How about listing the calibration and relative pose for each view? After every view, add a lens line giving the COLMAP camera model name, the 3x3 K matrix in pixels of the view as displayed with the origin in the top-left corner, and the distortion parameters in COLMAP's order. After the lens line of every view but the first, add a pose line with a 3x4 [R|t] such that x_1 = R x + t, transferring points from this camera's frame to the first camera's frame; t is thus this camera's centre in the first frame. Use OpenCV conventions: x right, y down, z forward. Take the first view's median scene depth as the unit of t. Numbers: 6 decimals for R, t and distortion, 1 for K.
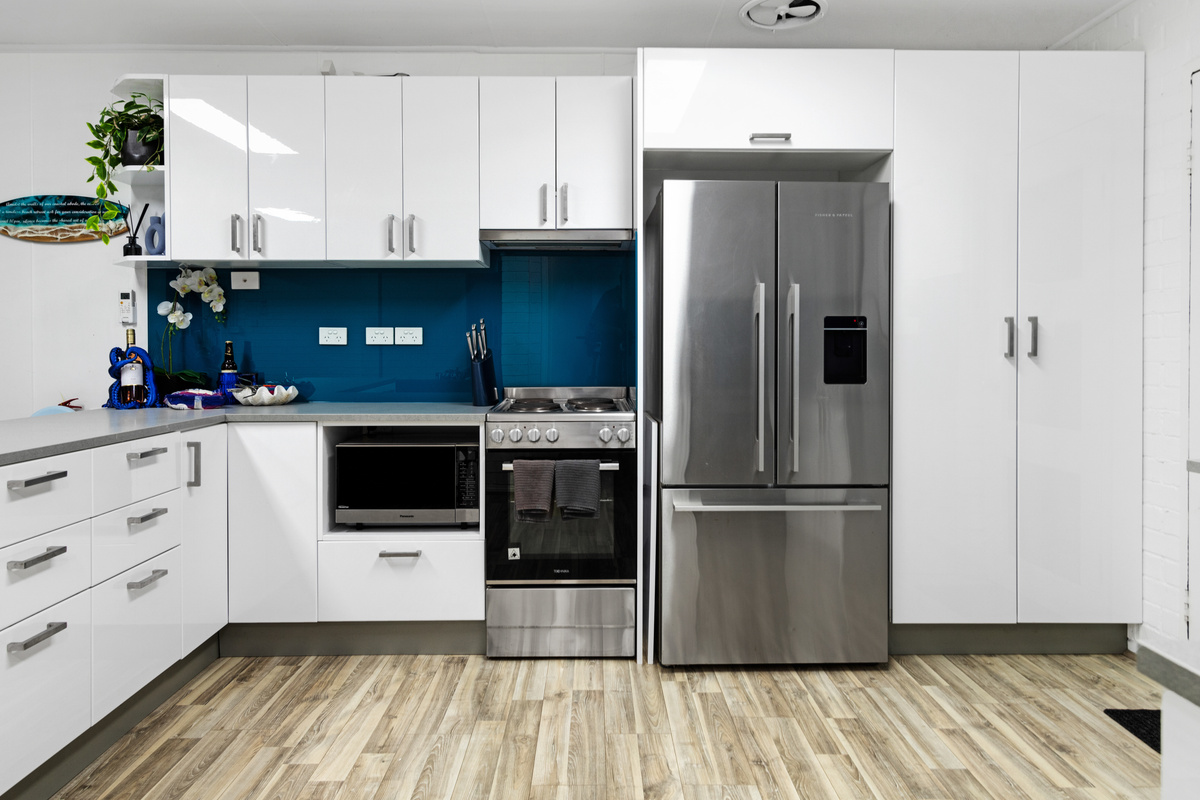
lens RADIAL K [[765.6, 0, 599.4], [0, 765.6, 356.7], [0, 0, 1]] dist [0.003294, 0.004435]
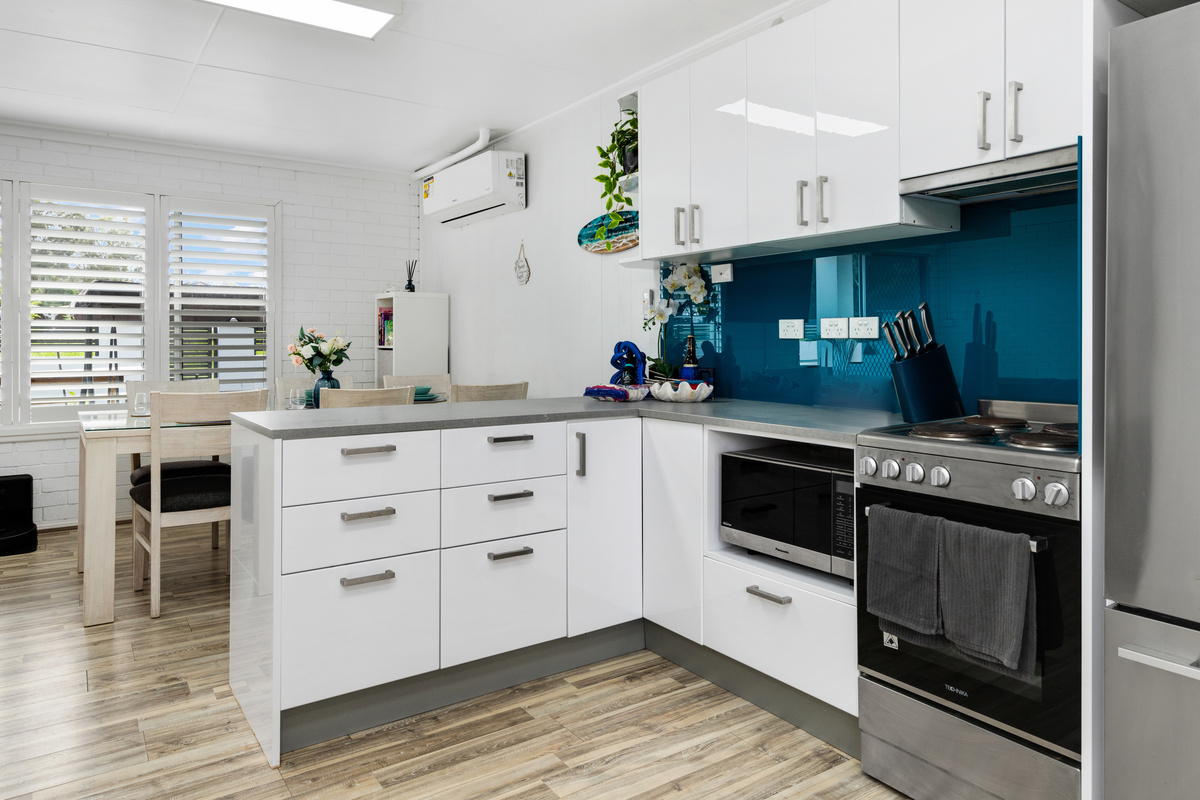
lens RADIAL K [[762.2, 0, 611.5], [0, 762.2, 344.2], [0, 0, 1]] dist [-0.002301, 0.000964]
pose [[0.573356, 0.002598, -0.819302, 0.280182], [-0.010041, 0.999942, -0.003856, -0.004204], [0.819245, 0.010437, 0.573349, 0.359415]]
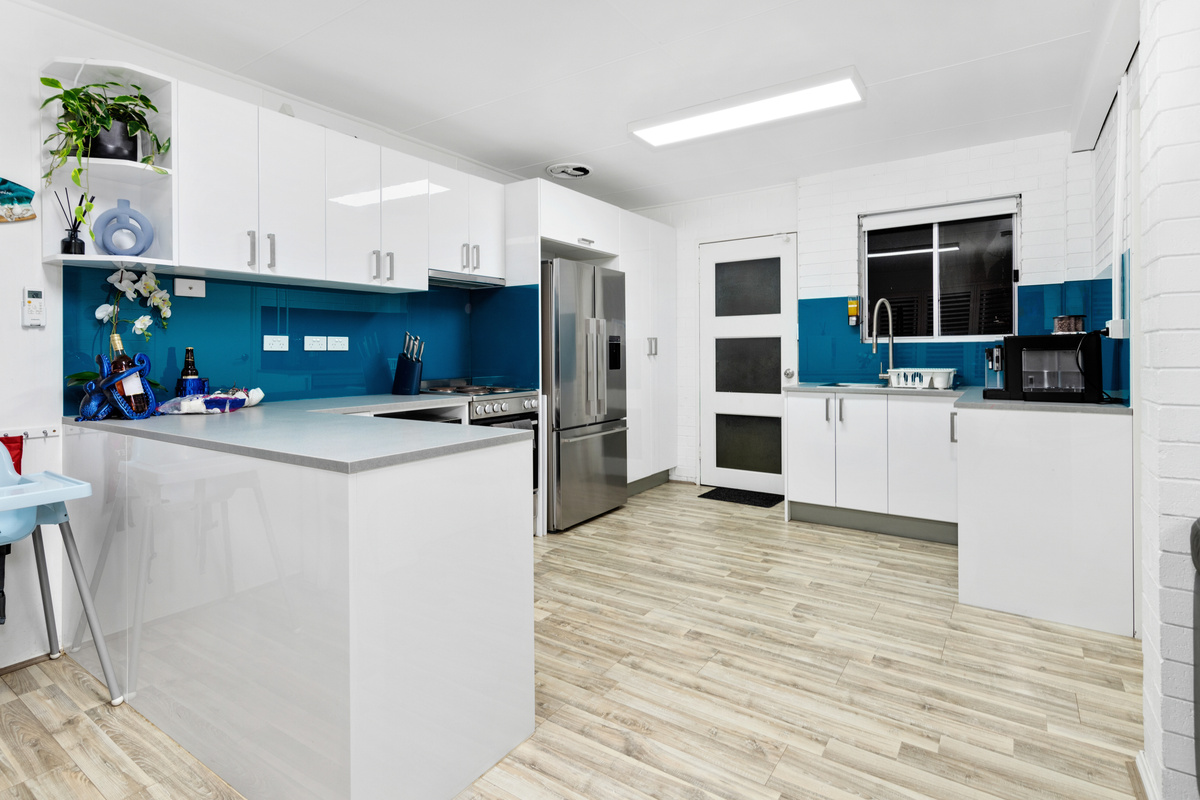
lens RADIAL K [[590.7, 0, 601.0], [0, 590.7, 354.0], [0, 0, 1]] dist [0.025039, -0.001228]
pose [[0.584422, -0.007110, 0.811418, -0.862632], [0.014856, 0.999888, -0.001939, -0.002255], [-0.811314, 0.013188, 0.584462, 0.104039]]
